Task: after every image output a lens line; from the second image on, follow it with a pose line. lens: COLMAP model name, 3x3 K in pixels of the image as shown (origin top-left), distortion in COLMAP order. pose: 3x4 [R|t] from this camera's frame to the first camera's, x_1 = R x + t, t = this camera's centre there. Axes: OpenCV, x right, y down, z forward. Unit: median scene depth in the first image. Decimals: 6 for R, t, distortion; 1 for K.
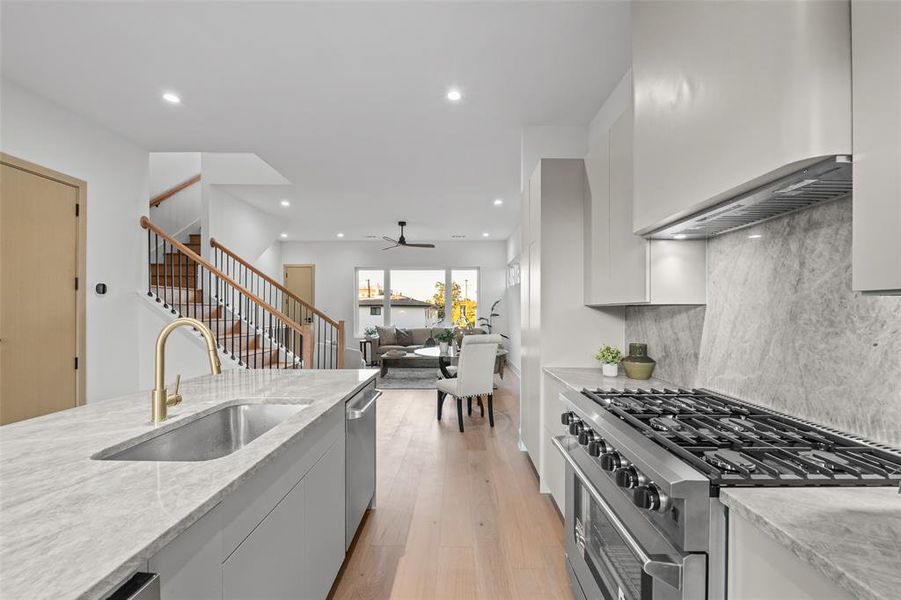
lens RADIAL K [[364.0, 0, 450.5], [0, 364.0, 309.6], [0, 0, 1]] dist [0.024627, -0.000101]
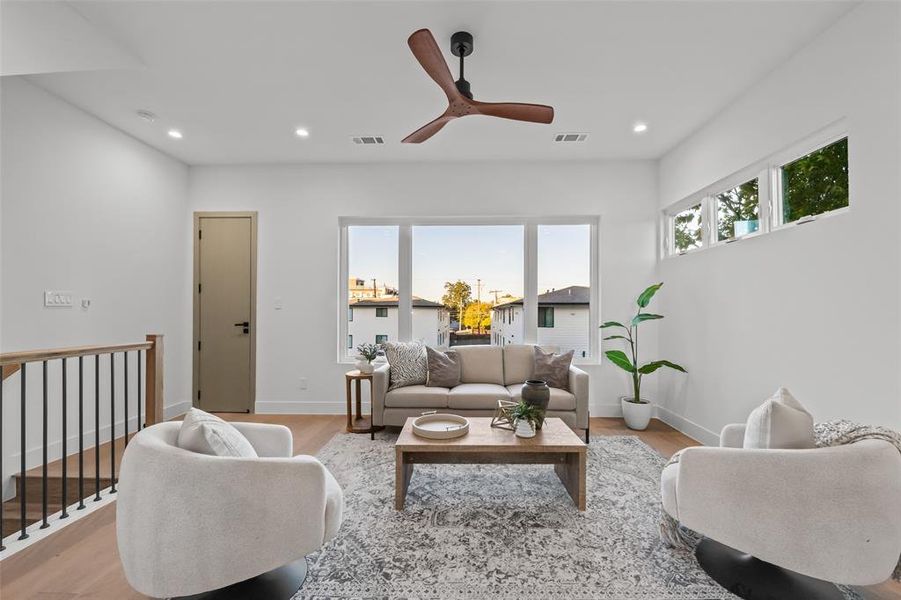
lens RADIAL K [[364.0, 0, 444.9], [0, 364.0, 313.6], [0, 0, 1]] dist [0.024627, -0.000101]
pose [[0.999507, 0.002103, -0.031337, -0.112081], [-0.001945, 0.999985, 0.005080, 0.008871], [0.031347, -0.005016, 0.999496, 0.544012]]
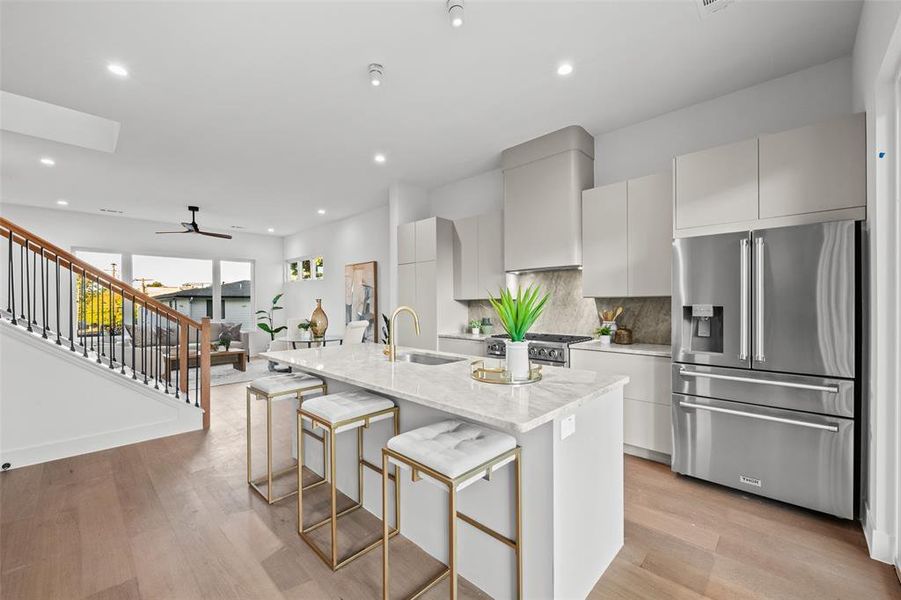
lens RADIAL K [[364.0, 0, 454.6], [0, 364.0, 299.4], [0, 0, 1]] dist [0.024627, -0.000101]
pose [[0.679518, 0.001201, 0.733658, -0.298919], [0.005525, 0.999962, -0.006754, -0.000467], [-0.733638, 0.008643, 0.679486, -0.077482]]
